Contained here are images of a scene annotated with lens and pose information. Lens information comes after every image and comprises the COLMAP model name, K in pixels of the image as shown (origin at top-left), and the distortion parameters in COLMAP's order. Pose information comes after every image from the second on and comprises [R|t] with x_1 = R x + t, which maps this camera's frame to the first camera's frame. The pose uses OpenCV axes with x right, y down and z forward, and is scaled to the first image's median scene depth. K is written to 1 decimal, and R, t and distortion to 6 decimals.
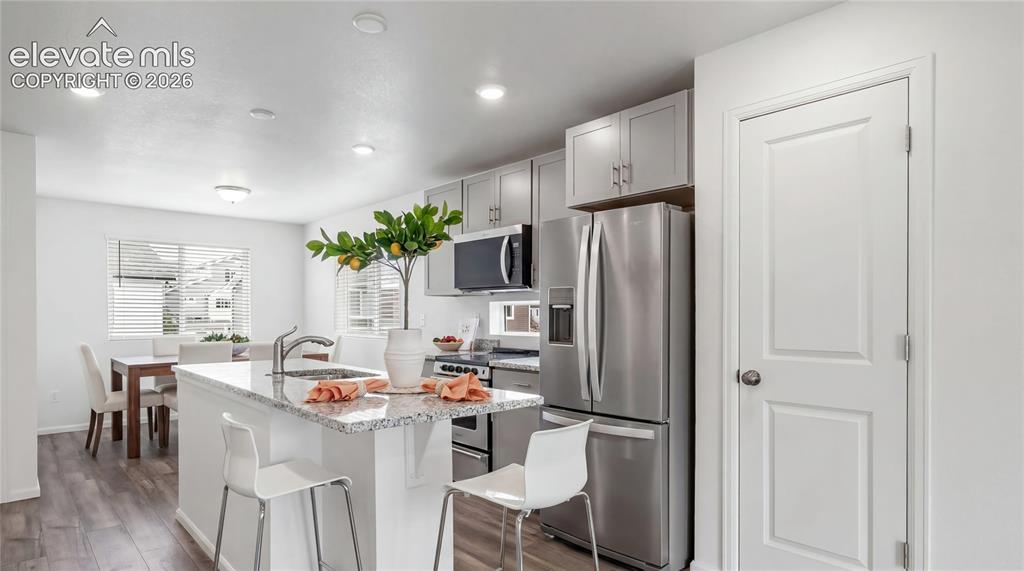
lens RADIAL K [[551.0, 0, 499.4], [0, 551.0, 310.2], [0, 0, 1]] dist [-0.002265, -0.000645]
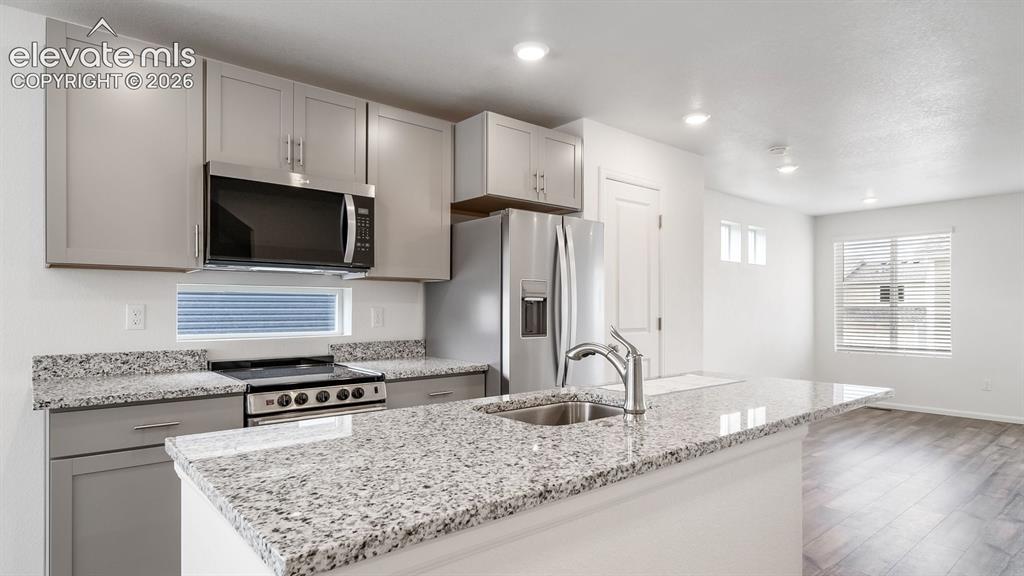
lens RADIAL K [[558.6, 0, 494.8], [0, 558.6, 310.8], [0, 0, 1]] dist [-0.002865, -0.002081]
pose [[0.040335, -0.004949, 0.999174, -0.908479], [-0.009970, 0.999936, 0.005355, 0.008980], [-0.999136, -0.010178, 0.040283, 1.034615]]
